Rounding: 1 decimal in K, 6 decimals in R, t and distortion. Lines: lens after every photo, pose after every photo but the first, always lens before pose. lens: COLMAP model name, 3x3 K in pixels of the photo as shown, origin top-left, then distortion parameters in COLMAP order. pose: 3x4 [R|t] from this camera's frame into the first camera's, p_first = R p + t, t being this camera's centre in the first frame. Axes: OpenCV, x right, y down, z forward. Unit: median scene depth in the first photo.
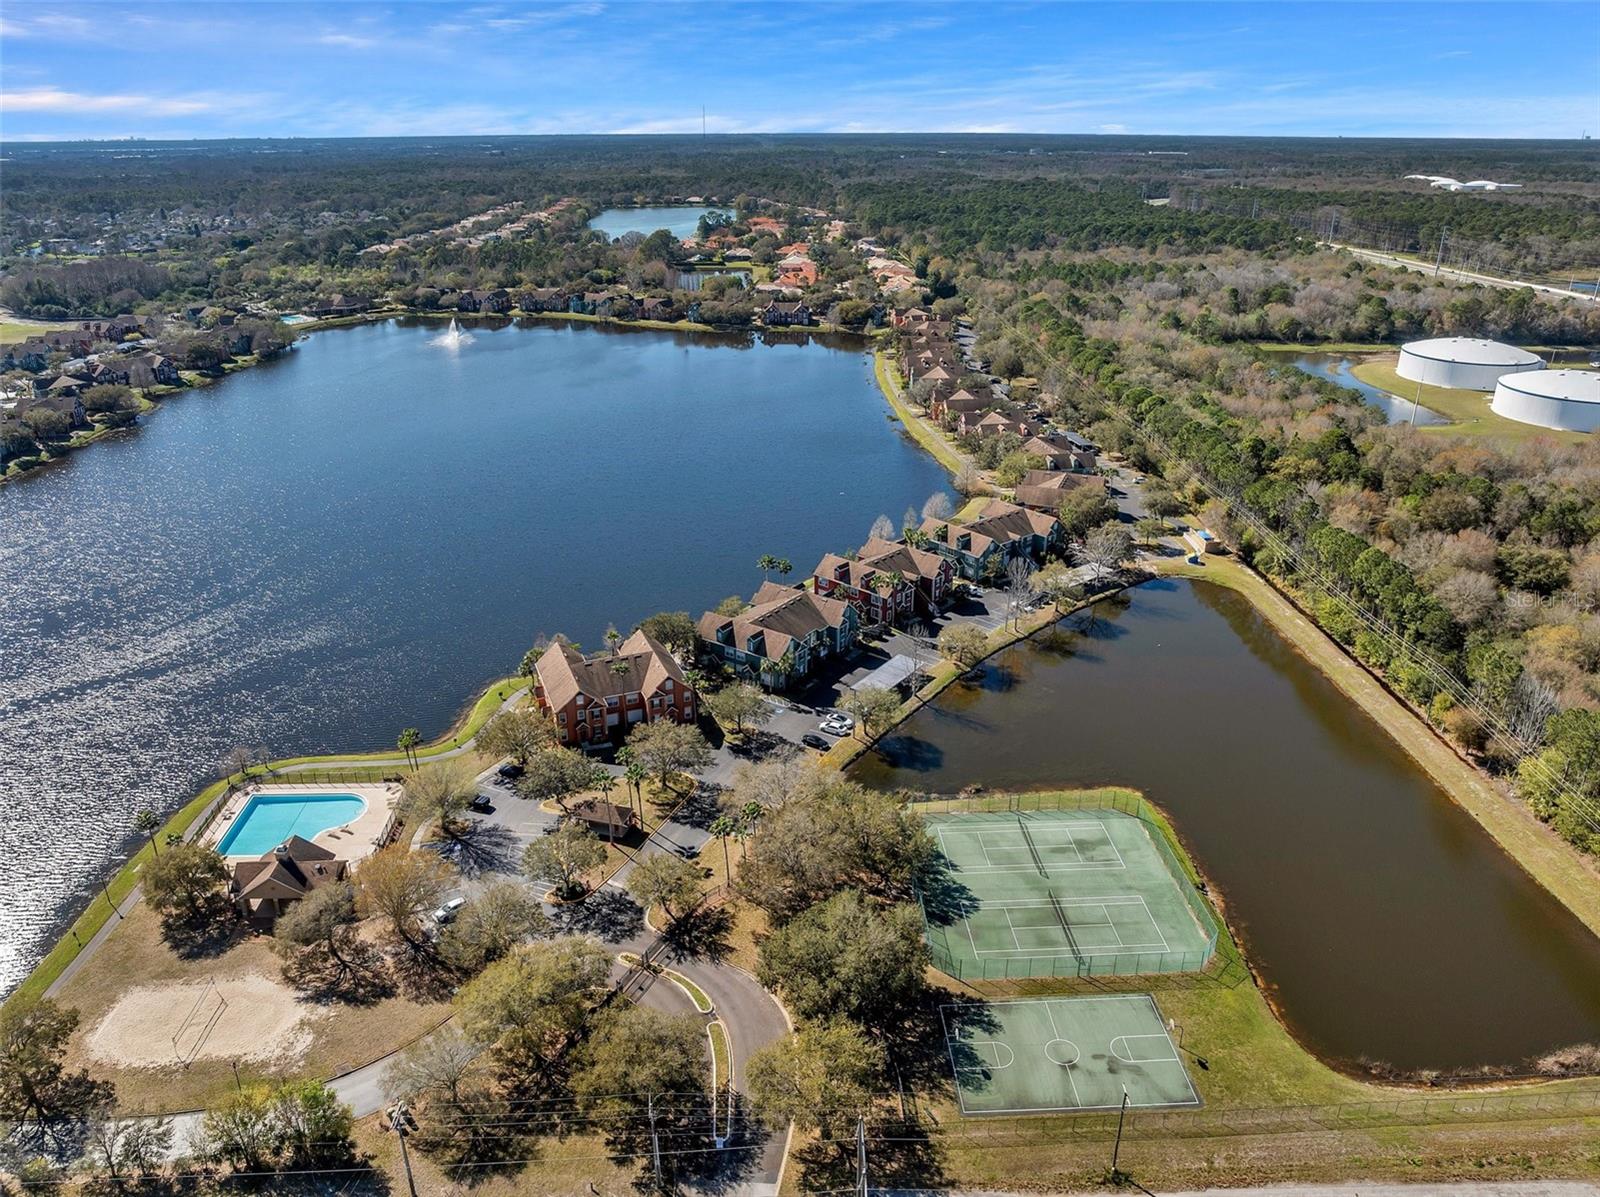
lens RADIAL K [[1135.8, 0, 786.4], [0, 1135.8, 601.4], [0, 0, 1]] dist [-0.034132, -0.000940]
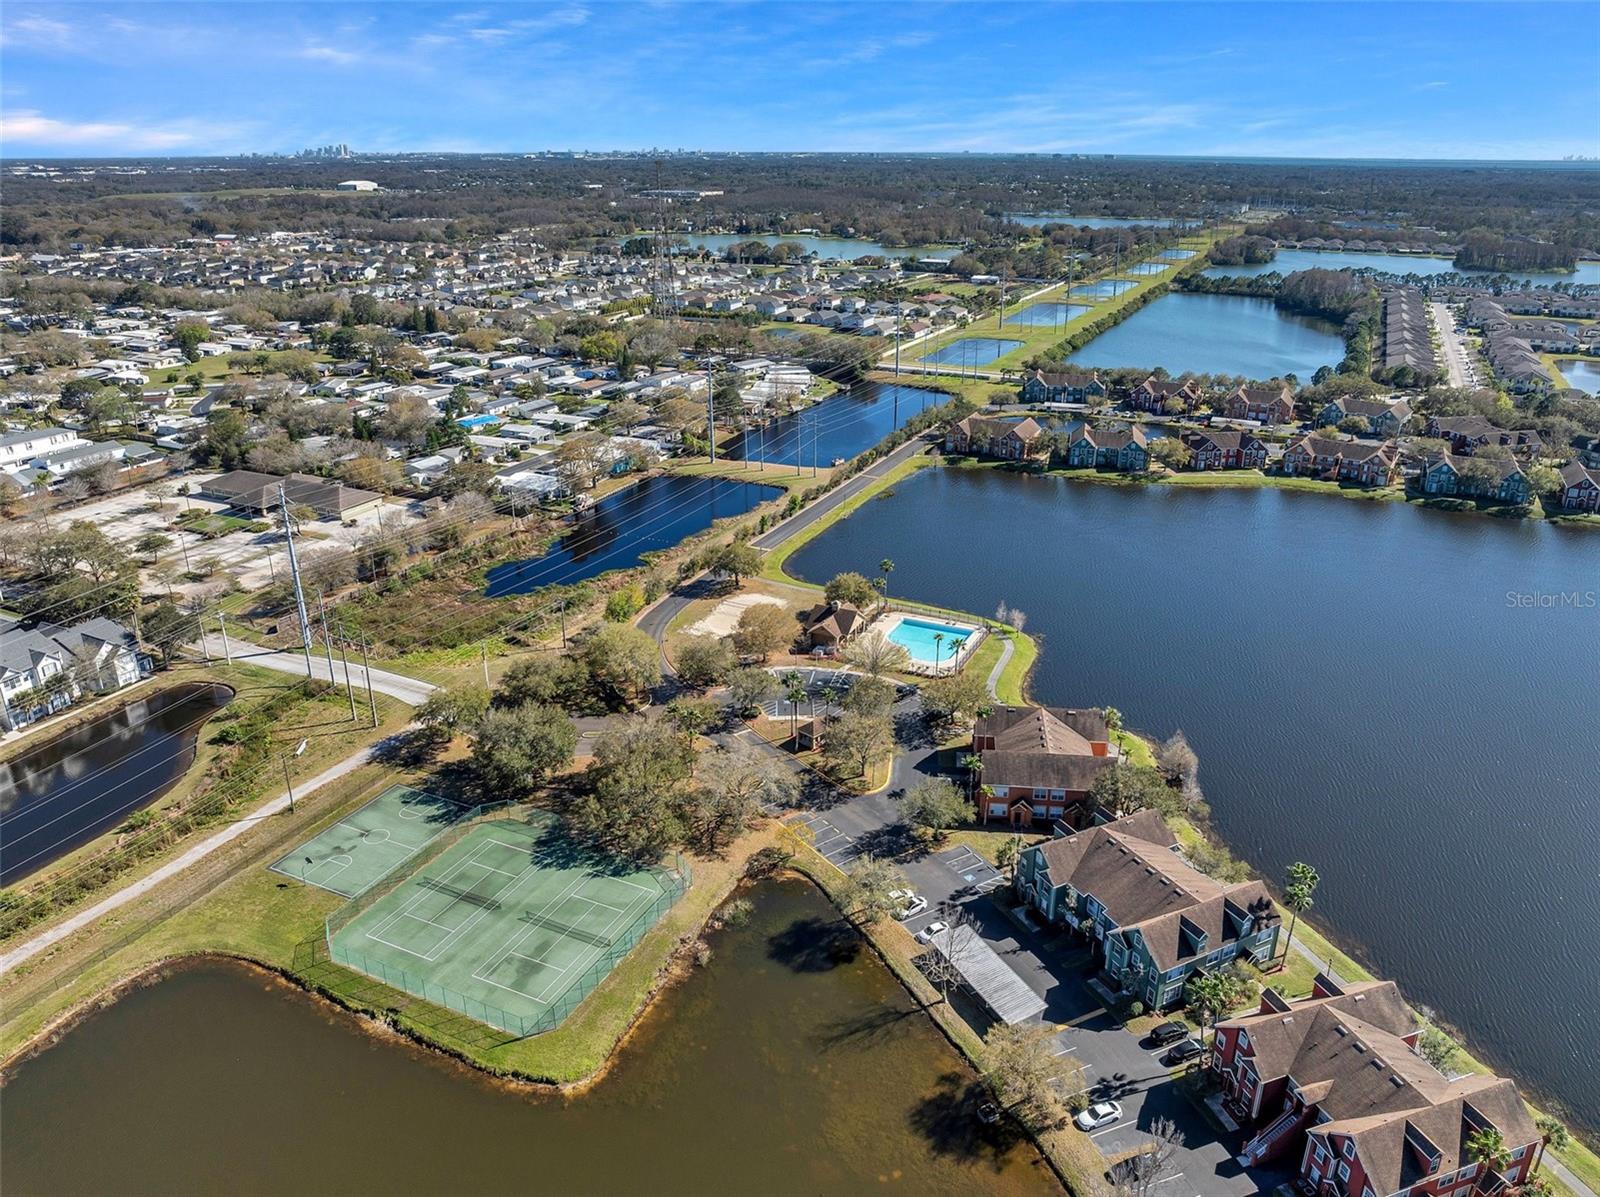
lens RADIAL K [[1130.6, 0, 809.5], [0, 1130.6, 595.8], [0, 0, 1]] dist [-0.037694, -0.001729]
pose [[-0.461741, 0.332587, -0.822302, 0.617292], [-0.342385, 0.788371, 0.511120, -0.417296], [0.818271, 0.517549, -0.250151, 0.984691]]
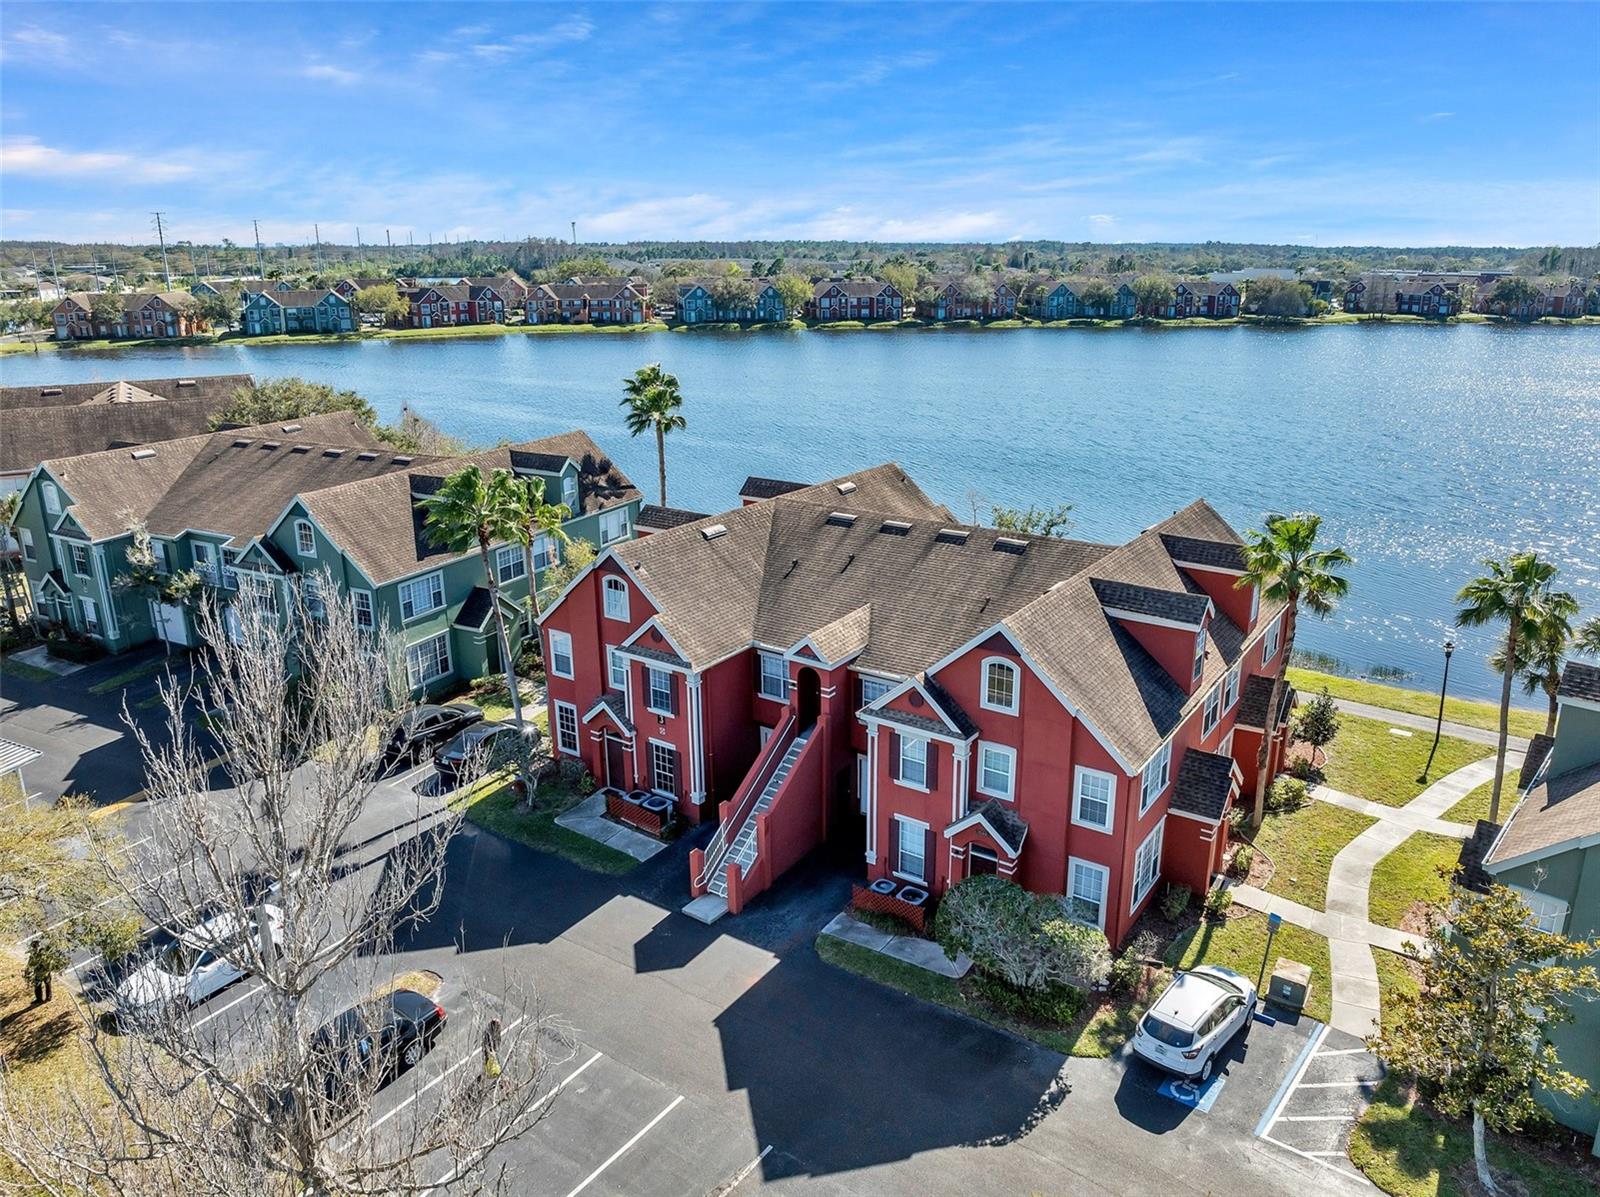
lens RADIAL K [[1133.9, 0, 818.2], [0, 1133.9, 579.4], [0, 0, 1]] dist [-0.035195, -0.002861]
pose [[0.165691, 0.284747, -0.944175, 0.309625], [-0.383097, 0.900801, 0.204438, -0.074585], [0.908726, 0.327837, 0.258340, 1.122628]]
